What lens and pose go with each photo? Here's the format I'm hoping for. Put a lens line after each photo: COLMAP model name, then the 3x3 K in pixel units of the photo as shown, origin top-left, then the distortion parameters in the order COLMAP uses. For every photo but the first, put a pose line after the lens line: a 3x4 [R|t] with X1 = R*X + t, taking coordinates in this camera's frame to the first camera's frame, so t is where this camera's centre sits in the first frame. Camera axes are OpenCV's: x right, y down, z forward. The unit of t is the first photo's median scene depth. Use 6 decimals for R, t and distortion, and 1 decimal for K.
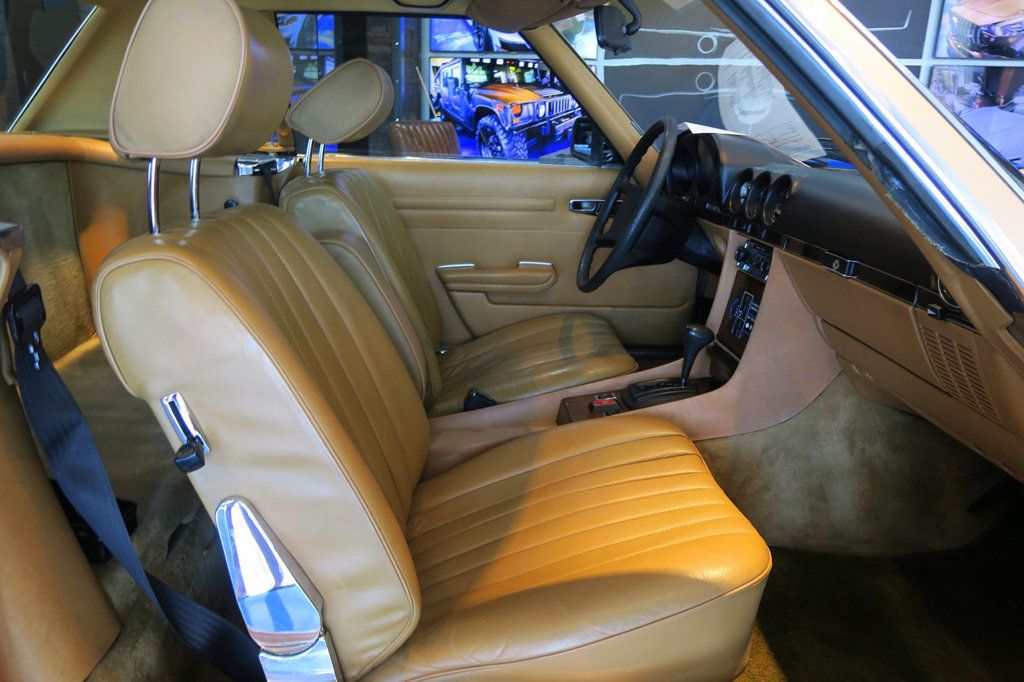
lens RADIAL K [[758.2, 0, 512.0], [0, 758.2, 341.0], [0, 0, 1]] dist [-0.023715, 0.003047]
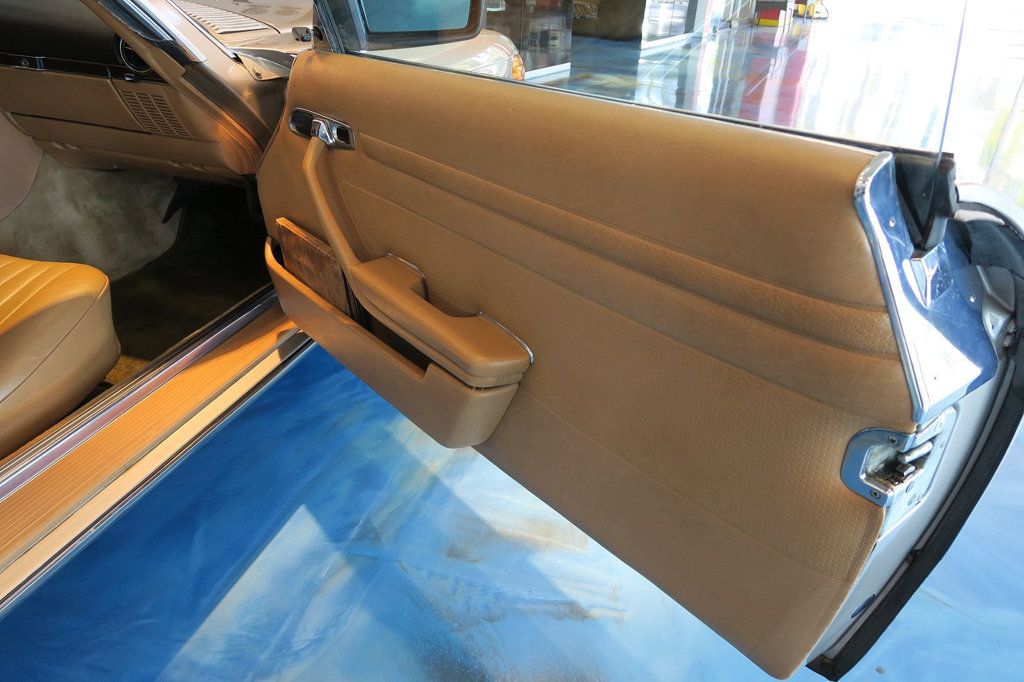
lens RADIAL K [[700.3, 0, 508.1], [0, 700.3, 341.0], [0, 0, 1]] dist [-0.026423, 0.006225]
pose [[0.370272, -0.470072, 0.801206, -0.277545], [0.228730, 0.882092, 0.411821, 0.014843], [-0.900323, 0.030775, 0.434133, -0.163630]]
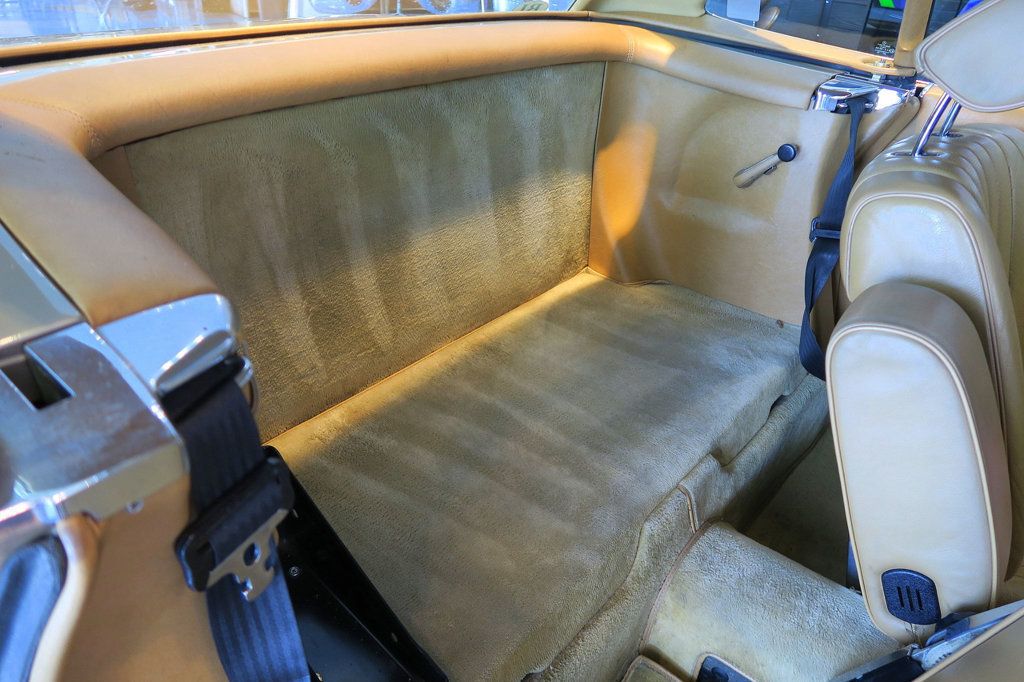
lens RADIAL K [[700.3, 0, 508.1], [0, 700.3, 341.0], [0, 0, 1]] dist [-0.026423, 0.006225]
pose [[0.726233, 0.368993, -0.580026, -0.124143], [-0.230592, 0.925610, 0.300124, -0.158260], [0.647621, -0.084210, 0.757295, 0.337240]]
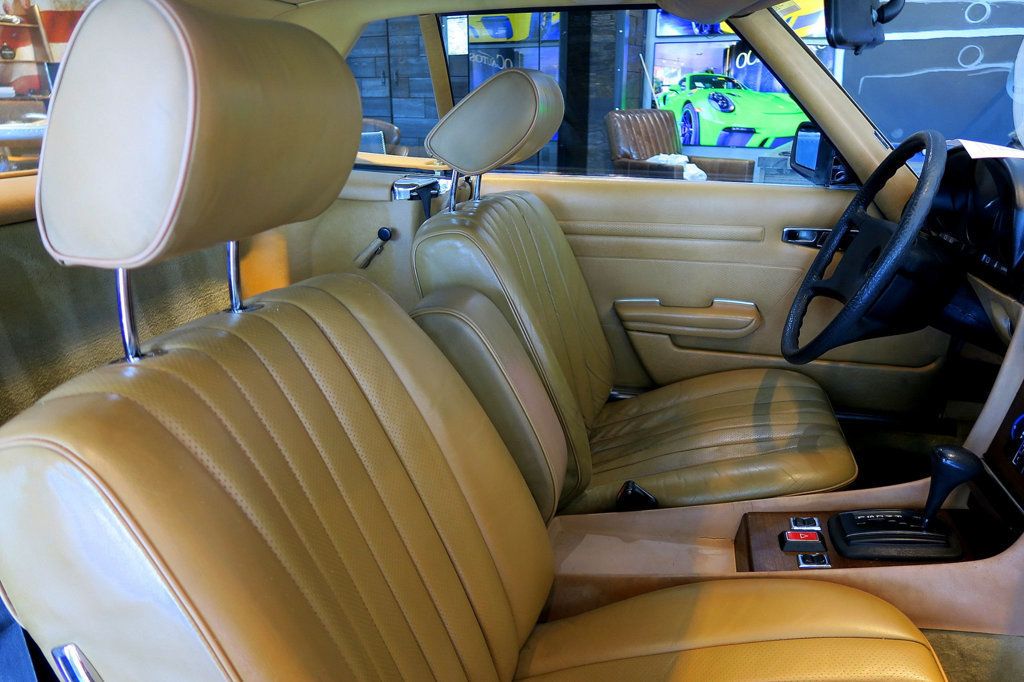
lens RADIAL K [[706.8, 0, 507.6], [0, 706.8, 342.3], [0, 0, 1]] dist [-0.025974, 0.005155]
pose [[0.951924, 0.069714, -0.298296, 0.034856], [-0.056167, 0.996973, 0.053760, -0.107583], [0.301141, -0.034422, 0.952958, 0.237462]]
